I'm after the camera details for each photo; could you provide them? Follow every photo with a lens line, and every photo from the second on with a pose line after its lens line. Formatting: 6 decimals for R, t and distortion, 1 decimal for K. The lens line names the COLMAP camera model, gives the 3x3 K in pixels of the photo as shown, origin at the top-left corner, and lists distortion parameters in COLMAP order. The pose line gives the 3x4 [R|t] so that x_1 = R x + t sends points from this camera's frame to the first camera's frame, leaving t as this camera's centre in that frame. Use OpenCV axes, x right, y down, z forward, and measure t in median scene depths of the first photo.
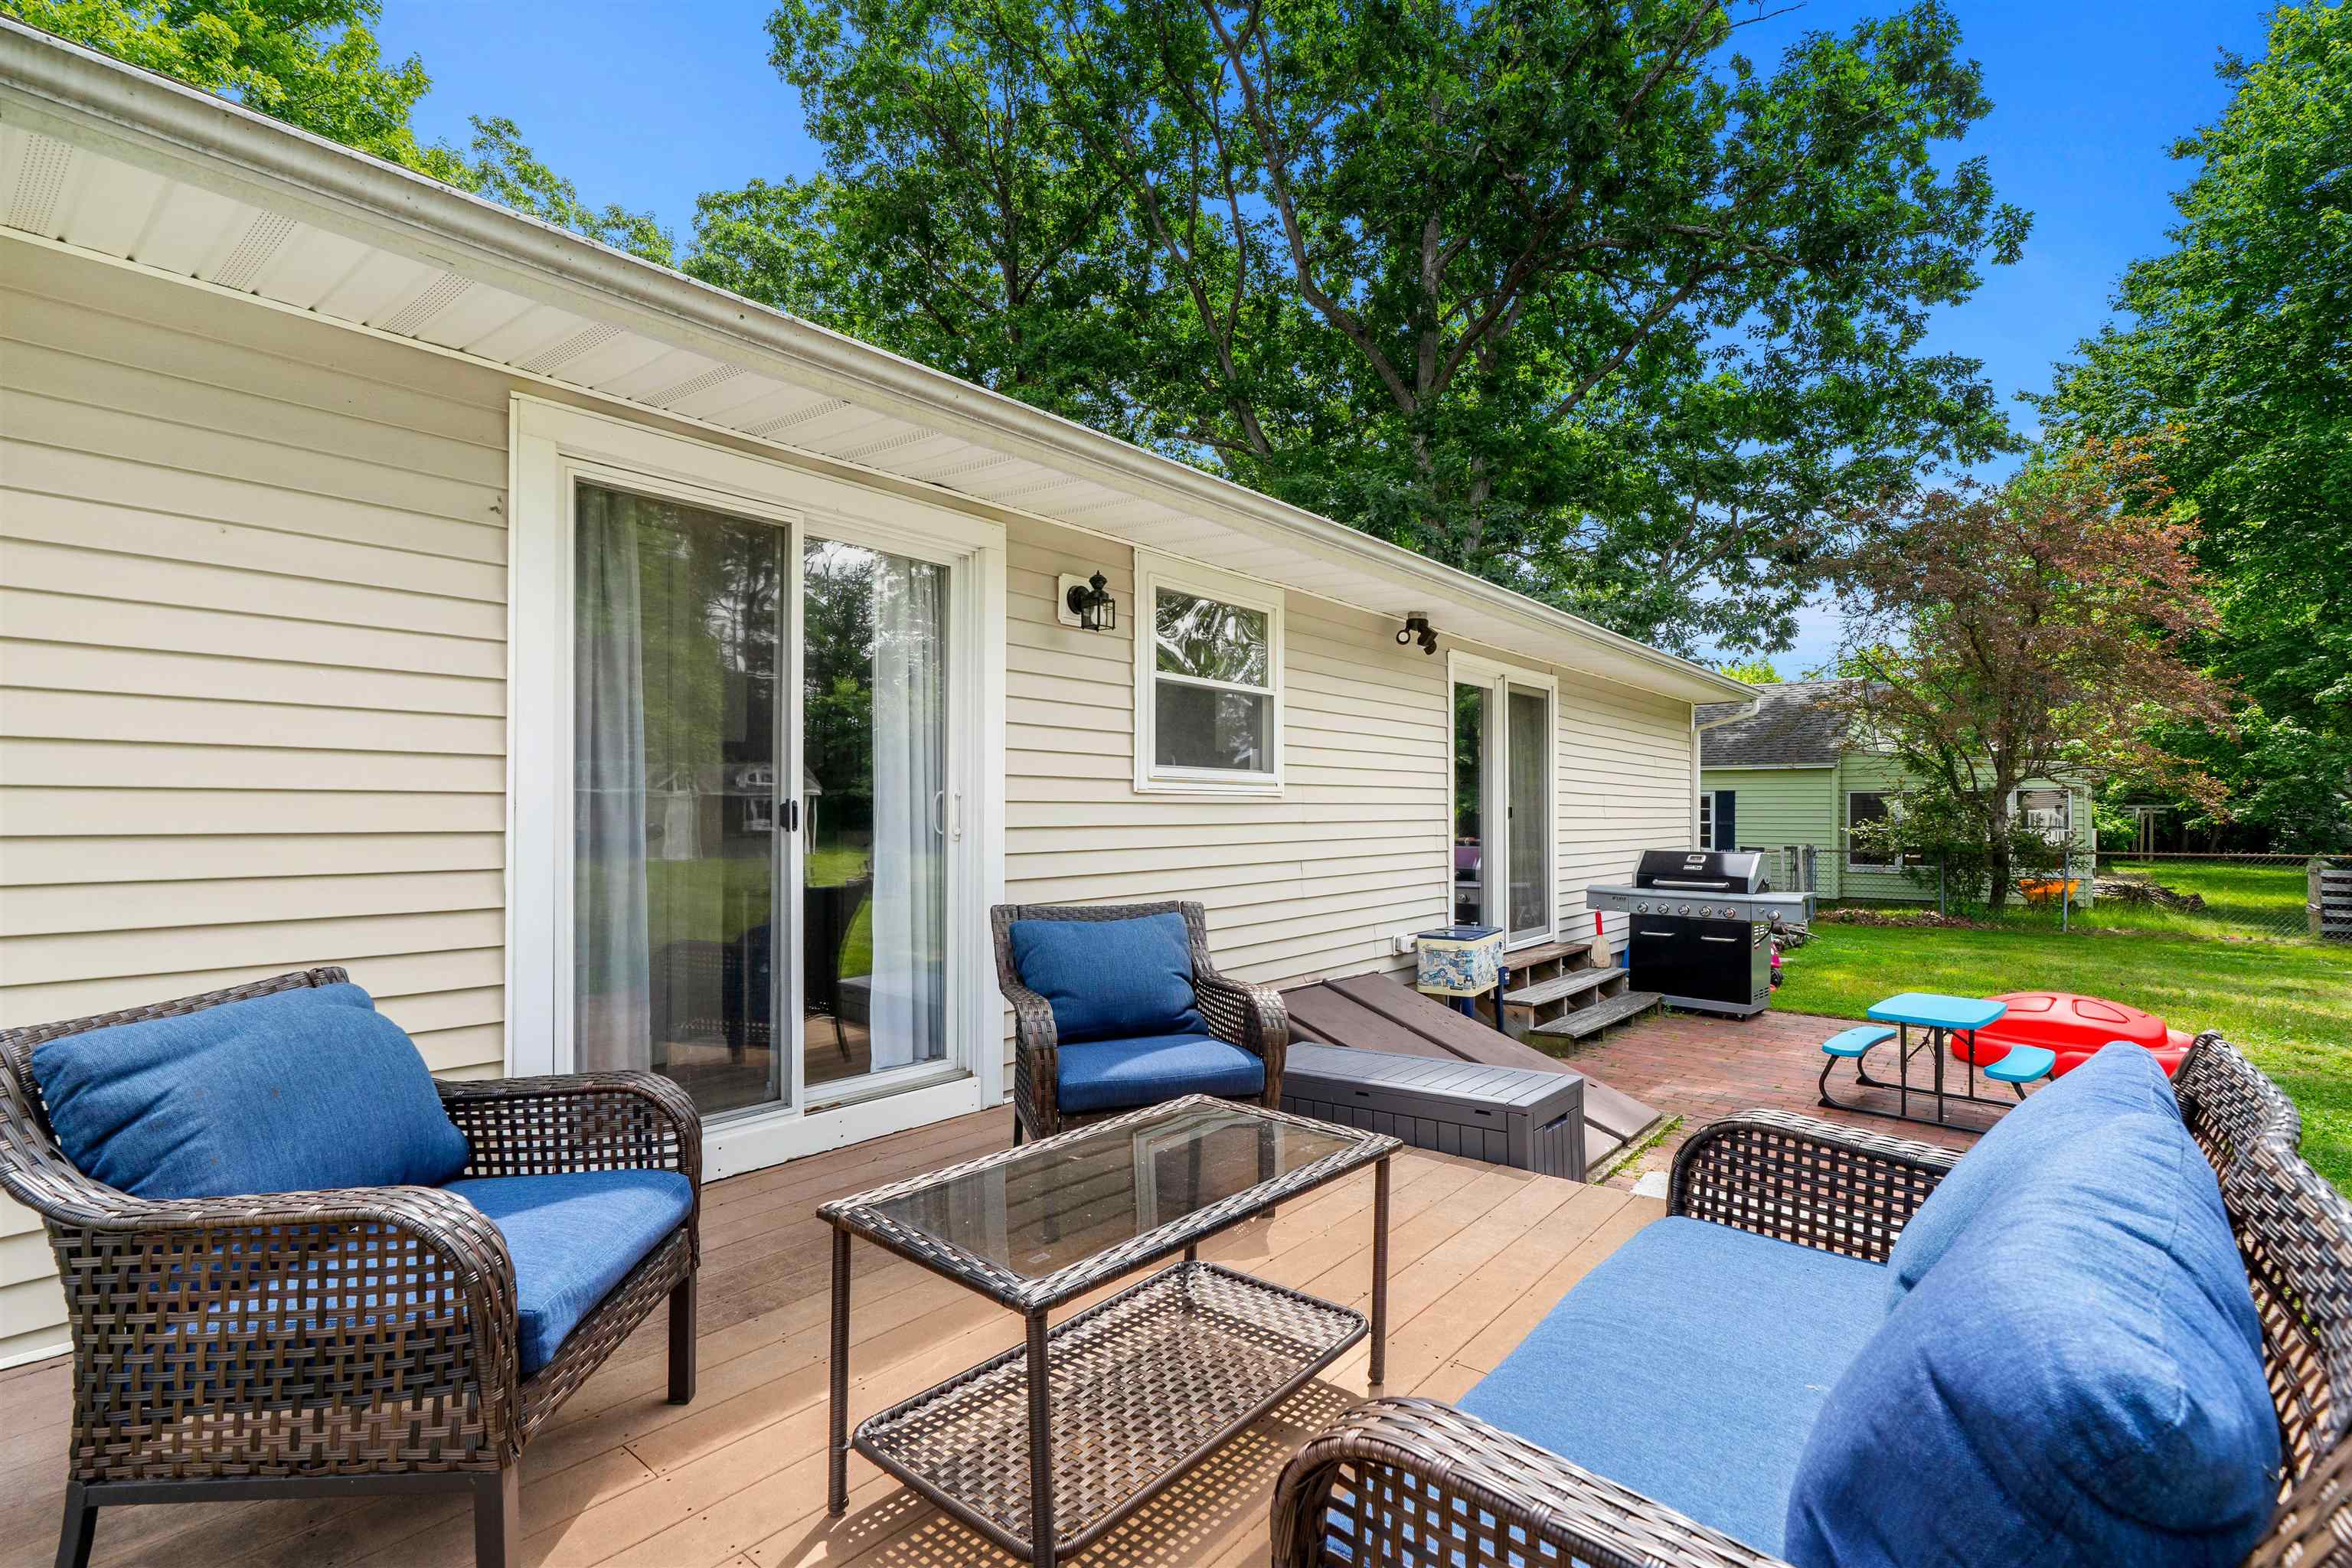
lens RADIAL K [[1095.1, 0, 1183.8], [0, 1095.1, 798.4], [0, 0, 1]] dist [0.004271, 0.000255]
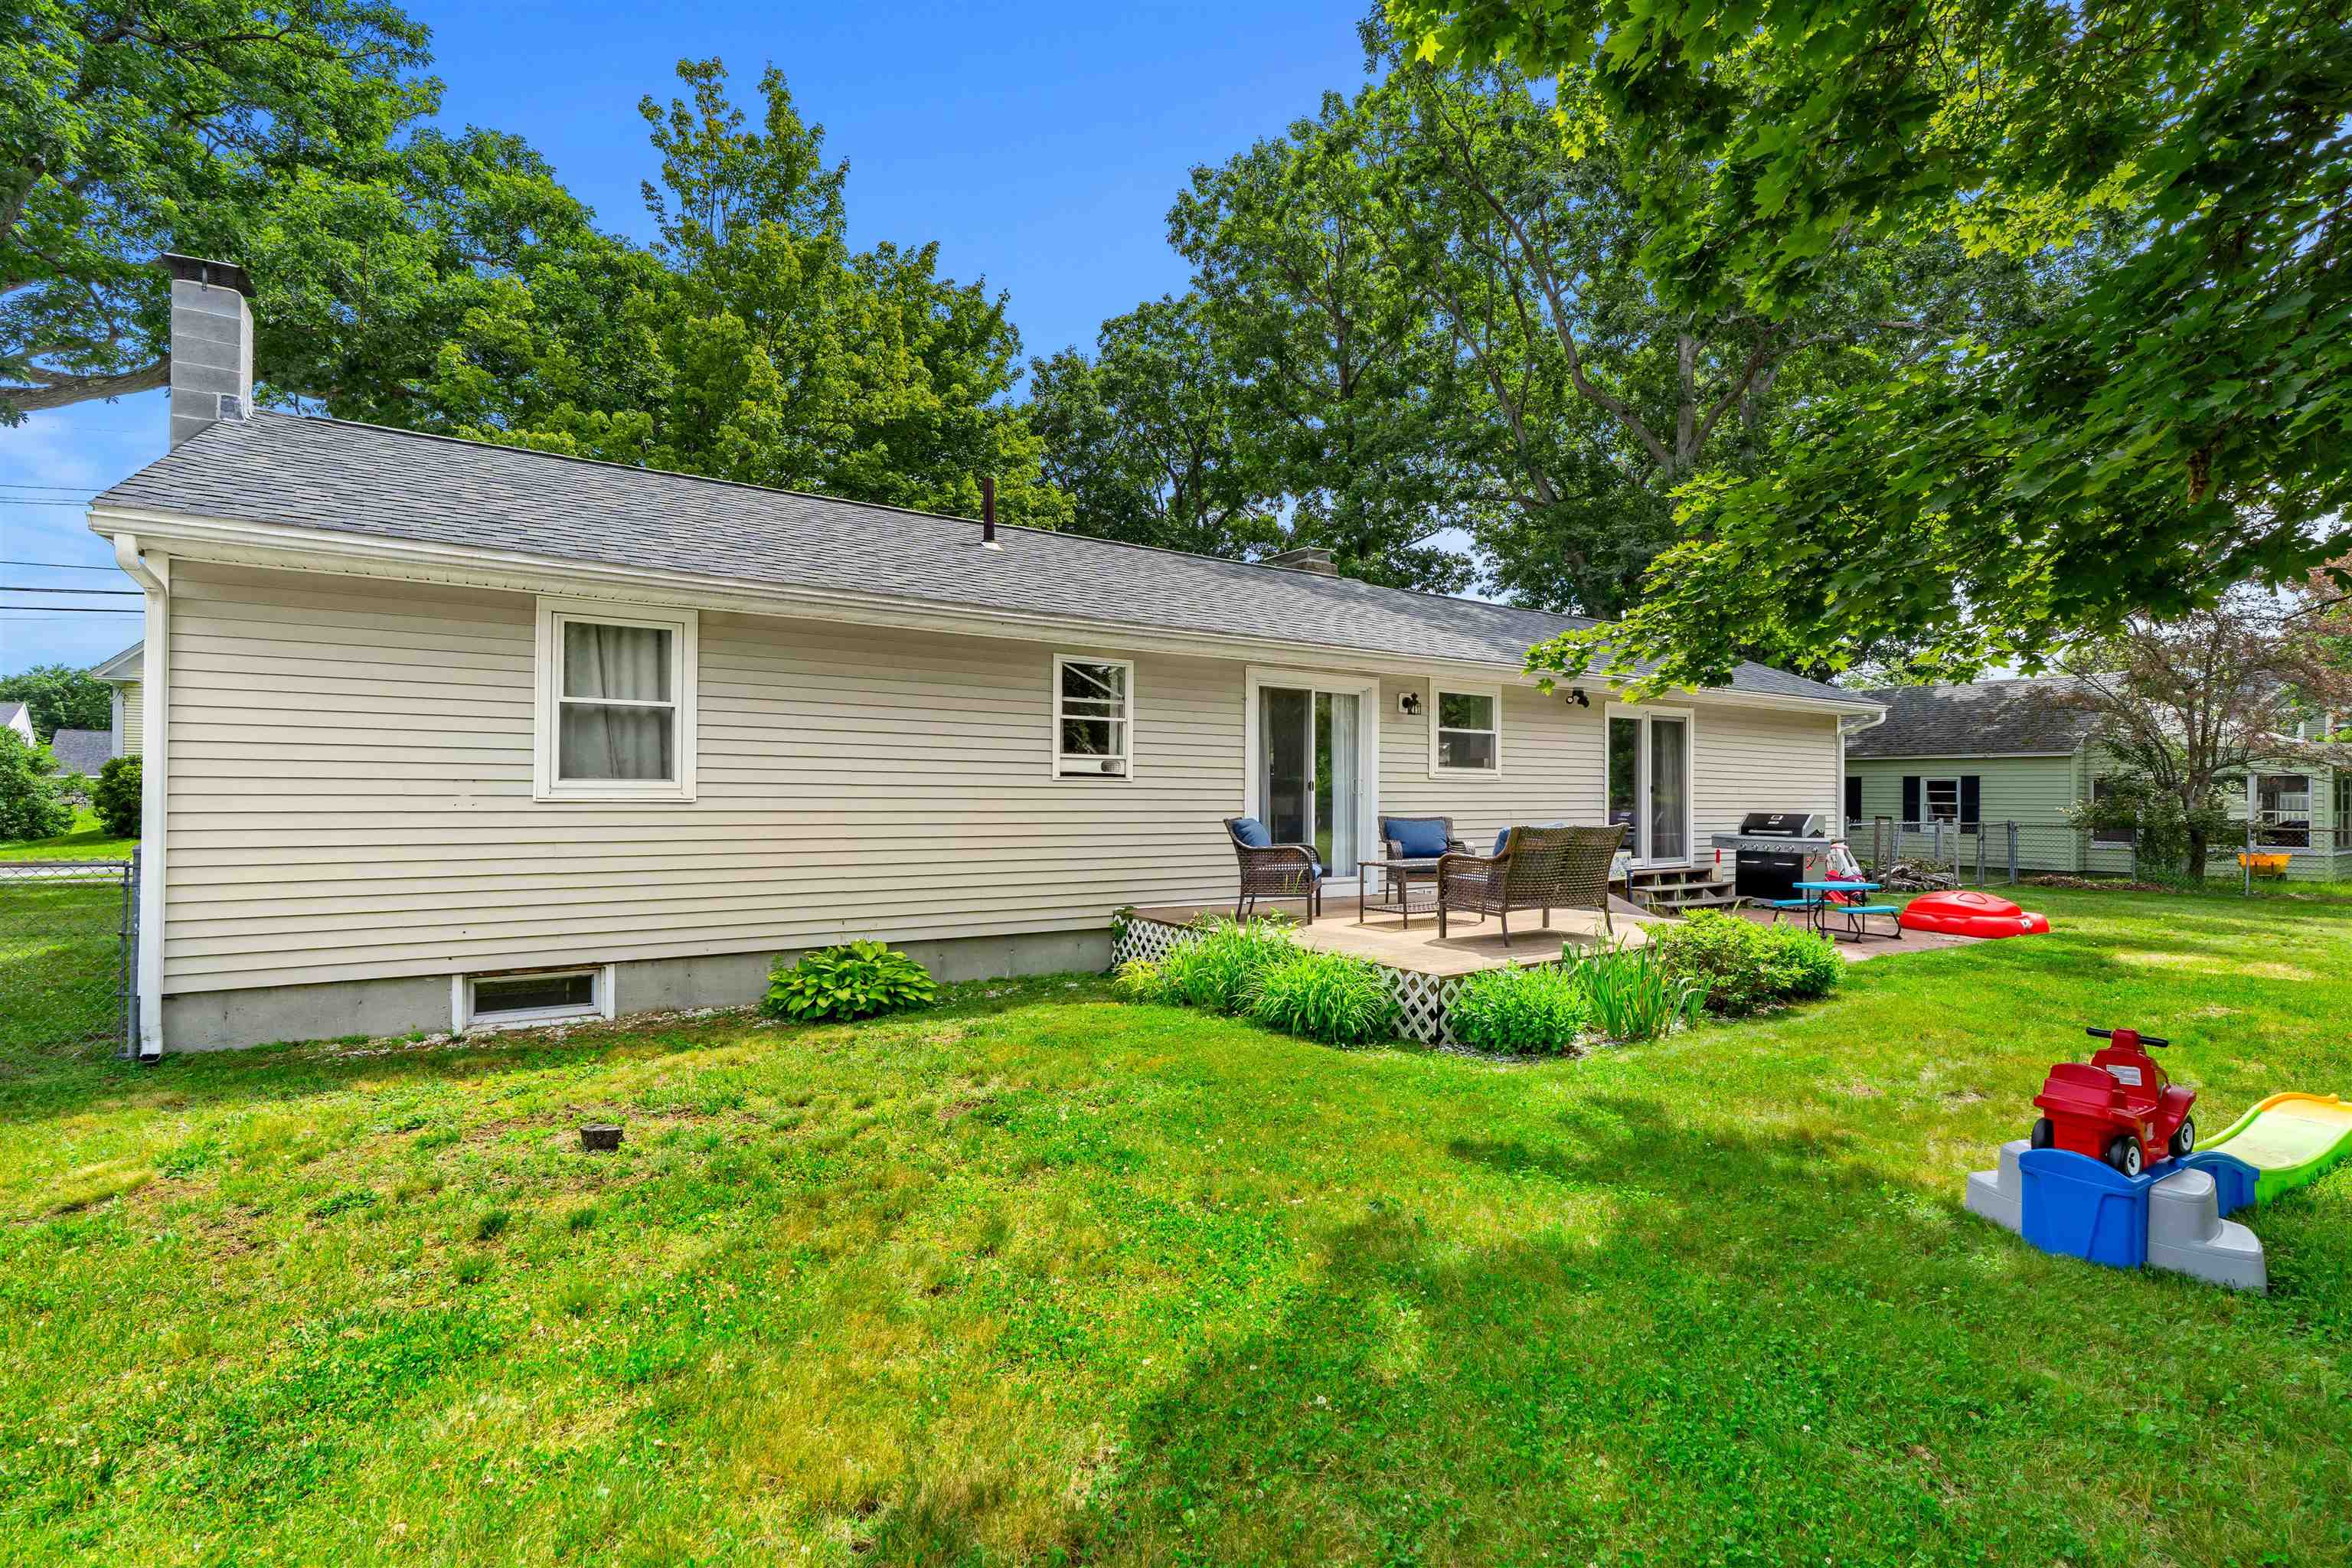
lens RADIAL K [[1095.1, 0, 1196.2], [0, 1095.1, 789.6], [0, 0, 1]] dist [0.004271, 0.000255]
pose [[0.963187, 0.001281, -0.268831, 0.062516], [0.000051, 0.999988, 0.004949, 0.004181], [0.268834, -0.004781, 0.963175, -0.846838]]
